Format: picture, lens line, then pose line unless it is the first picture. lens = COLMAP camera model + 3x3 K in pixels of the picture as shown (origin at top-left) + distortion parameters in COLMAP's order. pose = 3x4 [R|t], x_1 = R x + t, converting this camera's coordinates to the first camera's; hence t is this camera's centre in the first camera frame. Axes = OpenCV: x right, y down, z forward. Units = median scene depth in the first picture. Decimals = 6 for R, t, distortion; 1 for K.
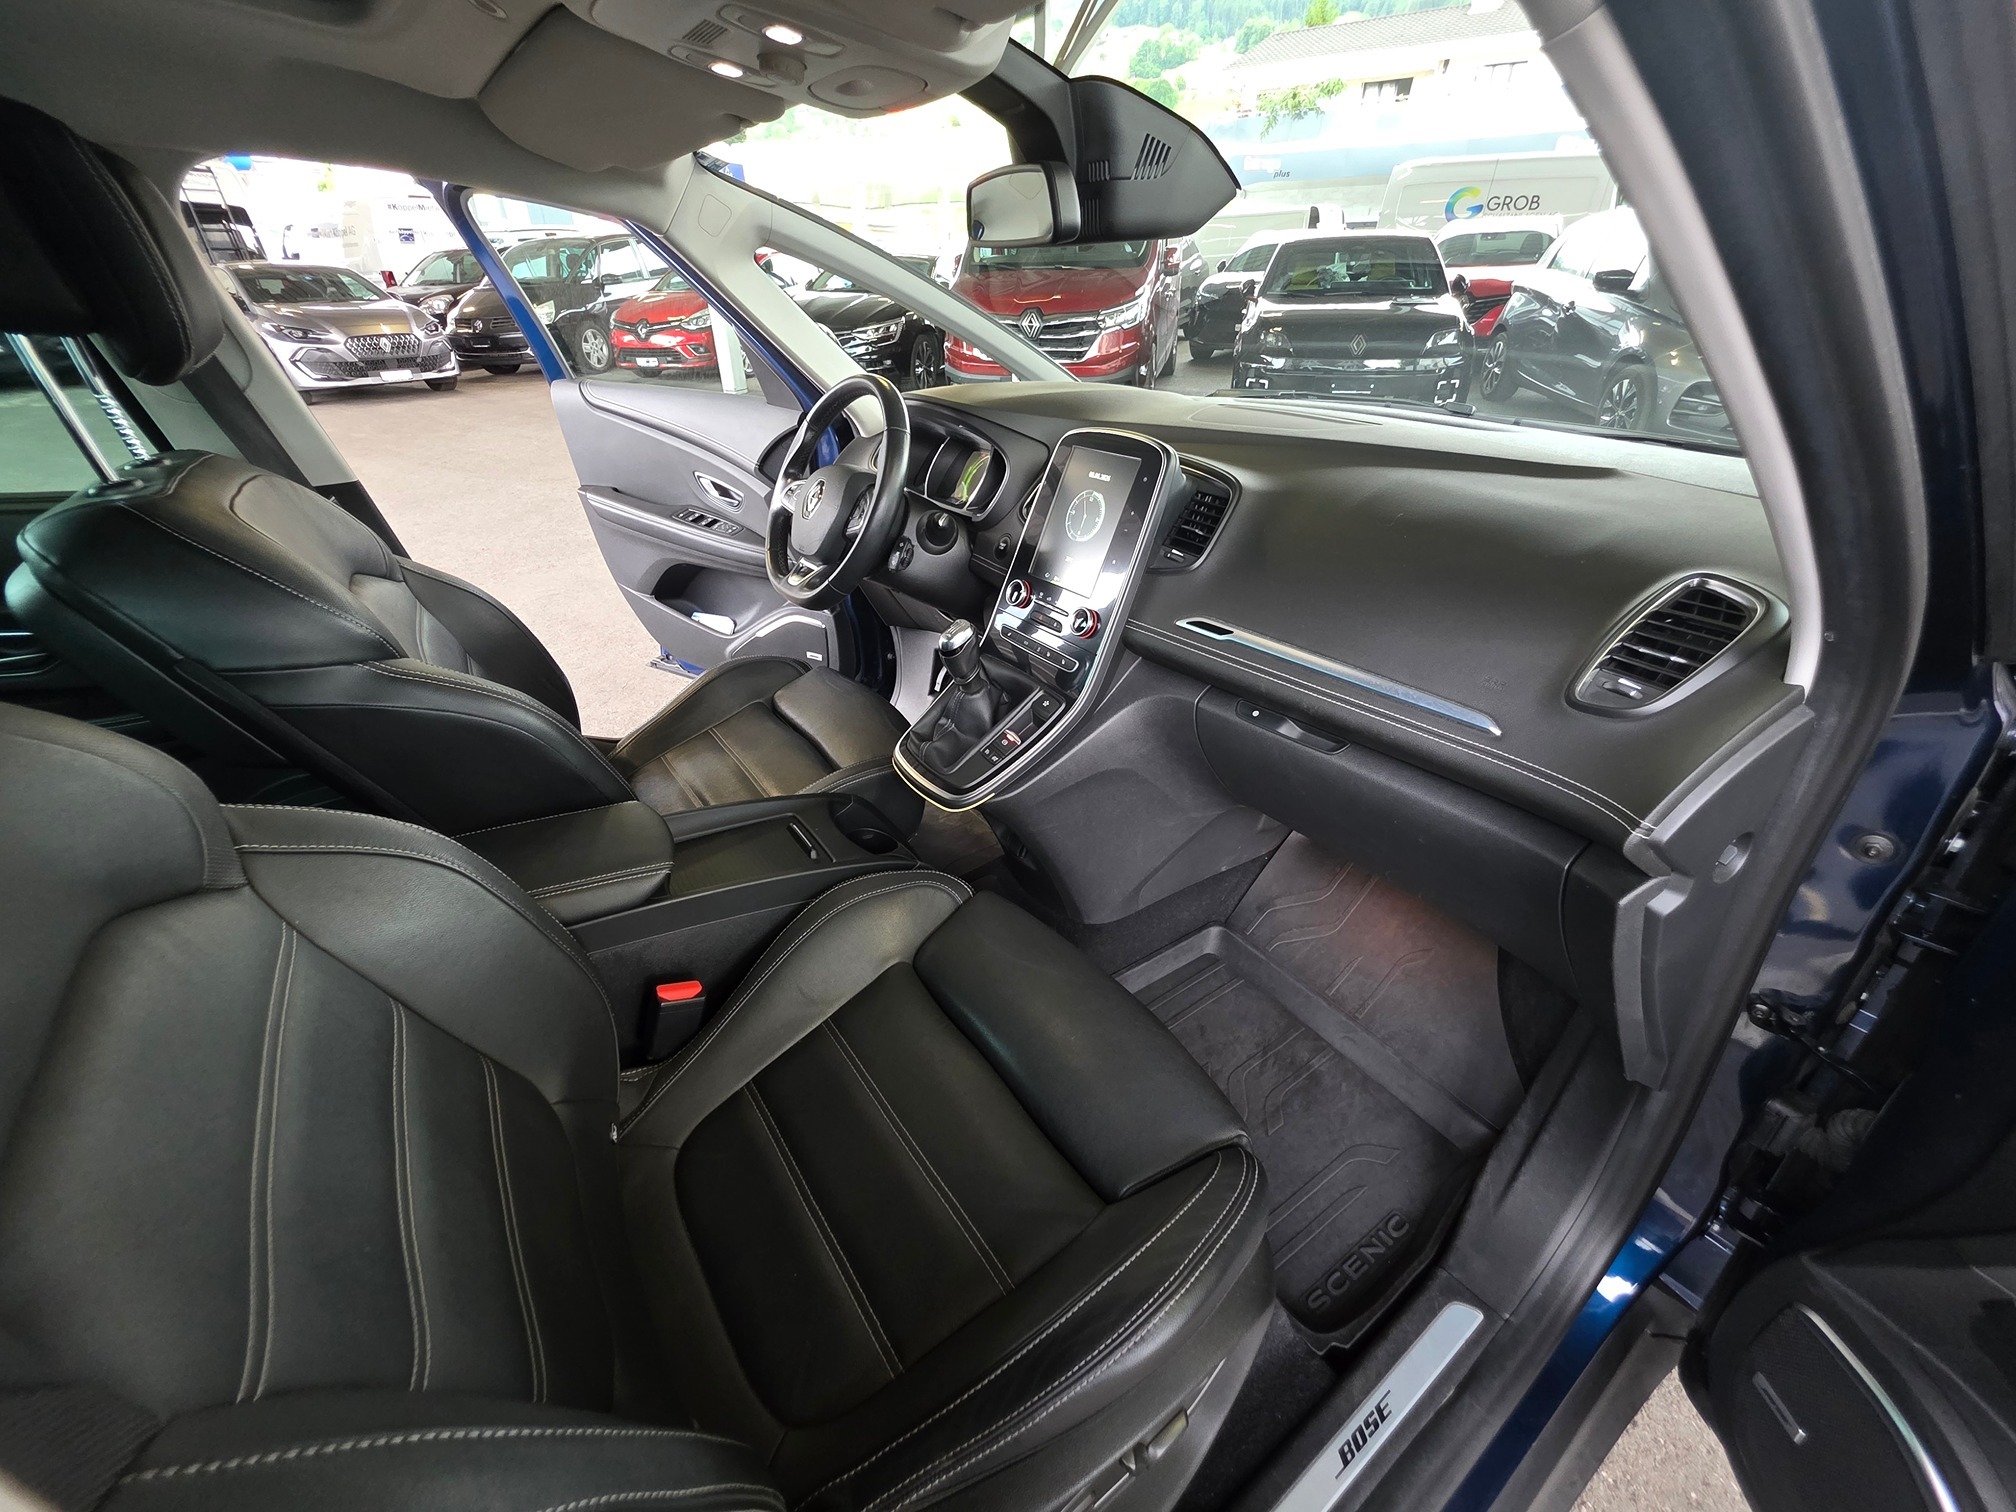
lens RADIAL K [[809.4, 0, 1007.6], [0, 809.4, 750.0], [0, 0, 1]] dist [-0.001570, 0.000696]
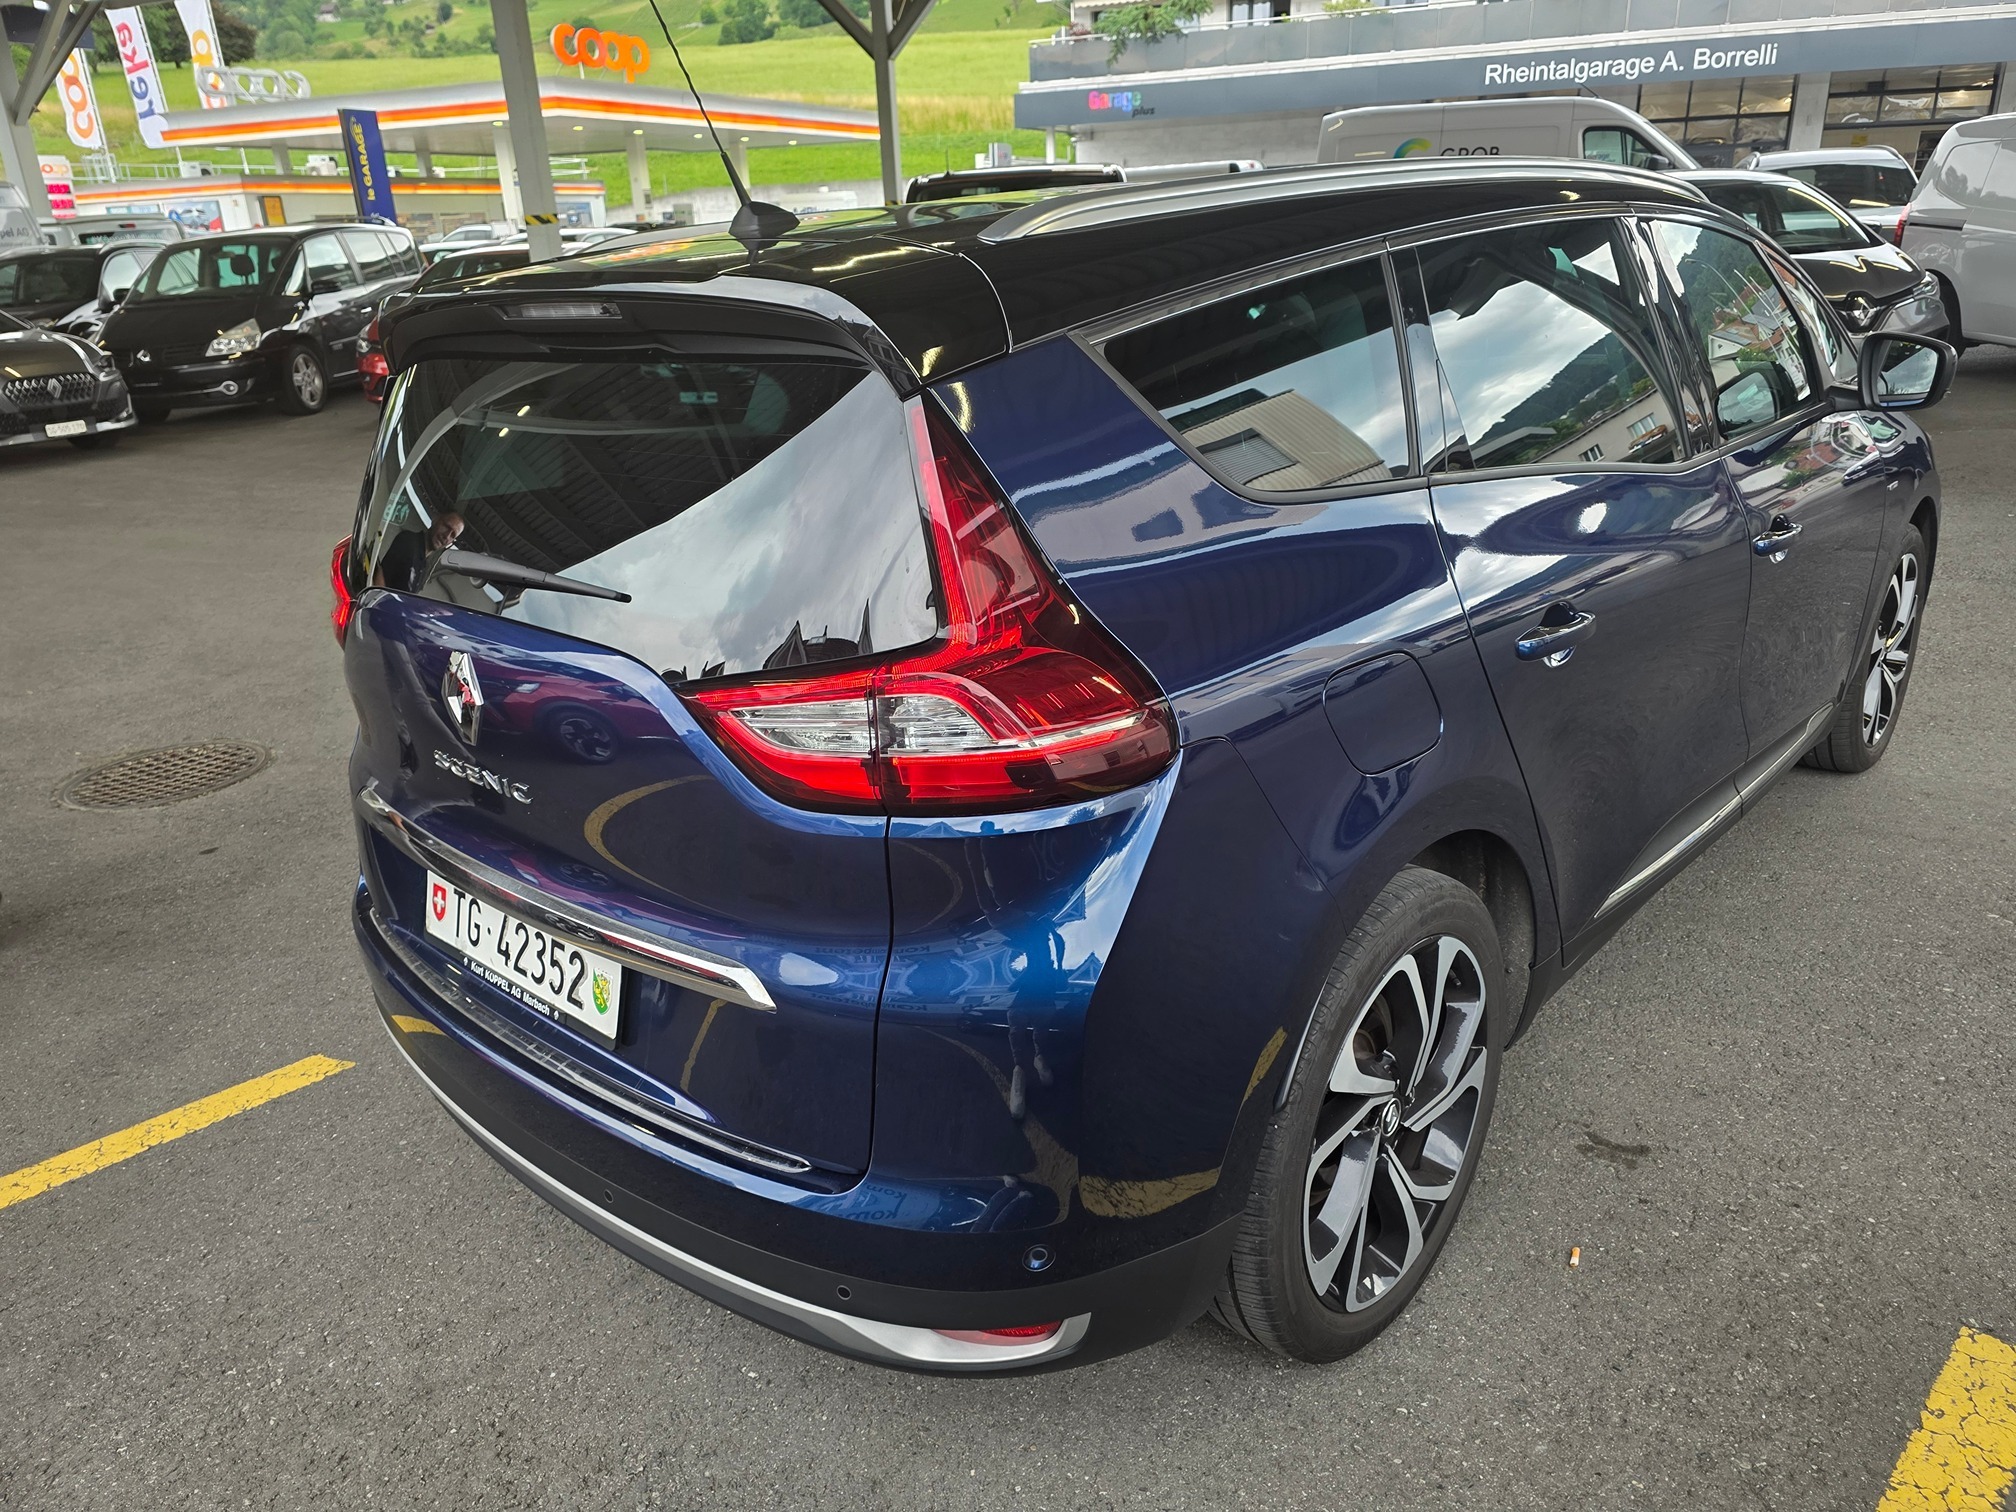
lens RADIAL K [[1380.8, 0, 1012.6], [0, 1380.8, 752.3], [0, 0, 1]] dist [0.033416, -0.038267]
pose [[0.975810, -0.106079, 0.191161, -0.221802], [0.138271, 0.976755, -0.163804, 0.115038], [-0.169342, 0.186273, 0.967794, -0.239491]]
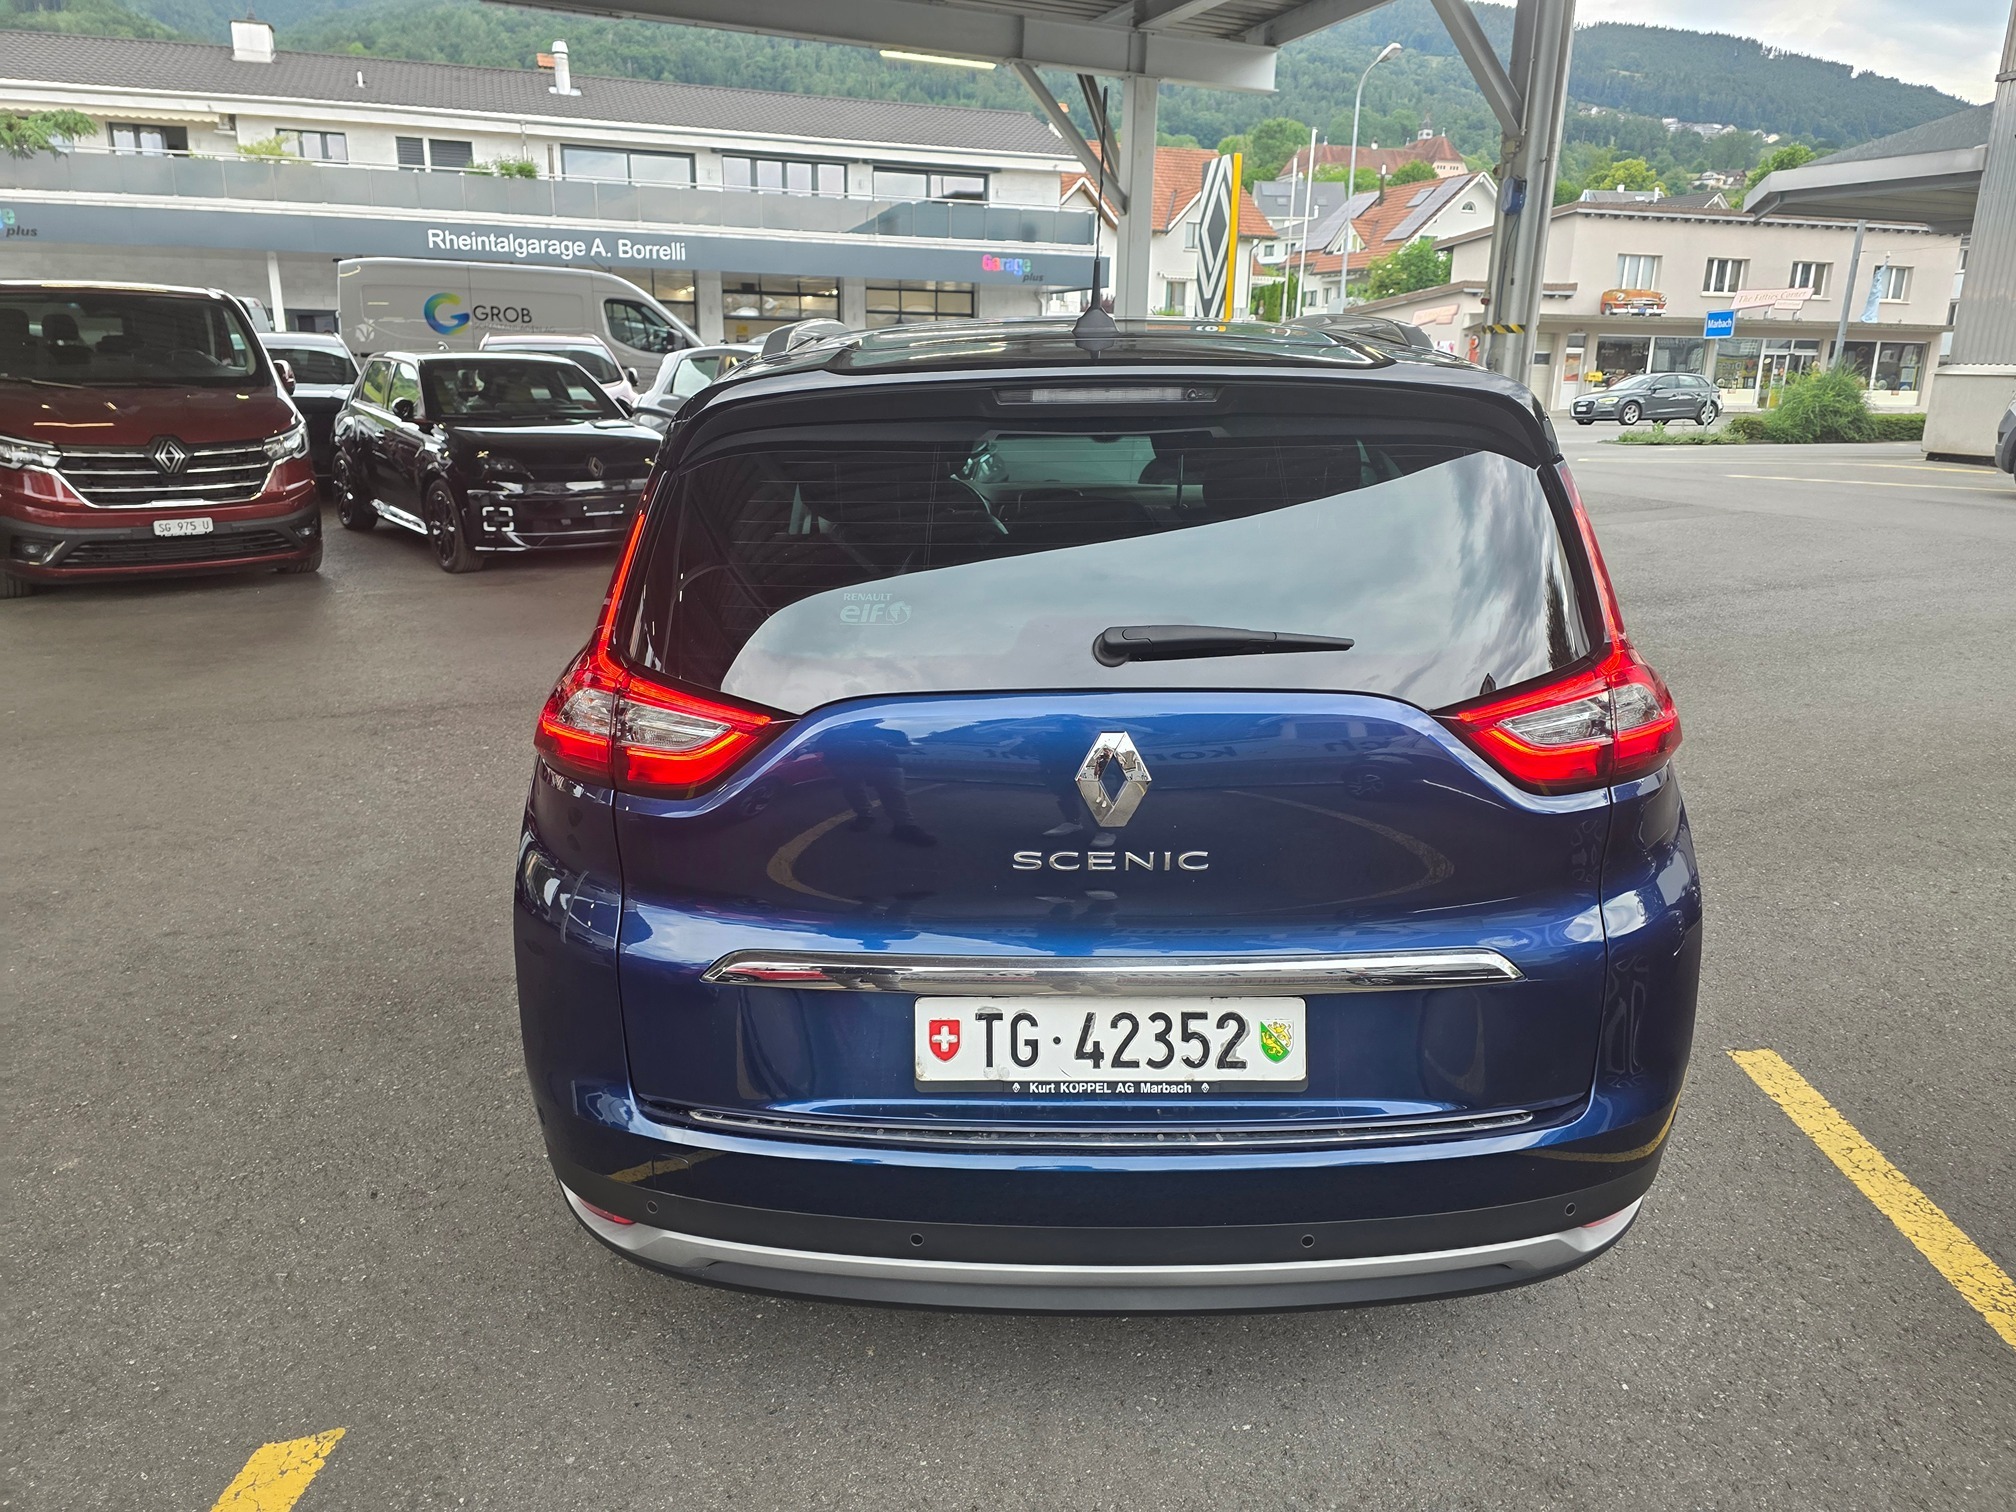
lens RADIAL K [[1380.8, 0, 991.8], [0, 1380.8, 742.1], [0, 0, 1]] dist [0.033416, -0.038267]
pose [[0.582878, -0.190814, 0.789837, -0.431688], [0.395241, 0.915874, -0.070415, 0.063186], [-0.709956, 0.353219, 0.609261, -0.140058]]
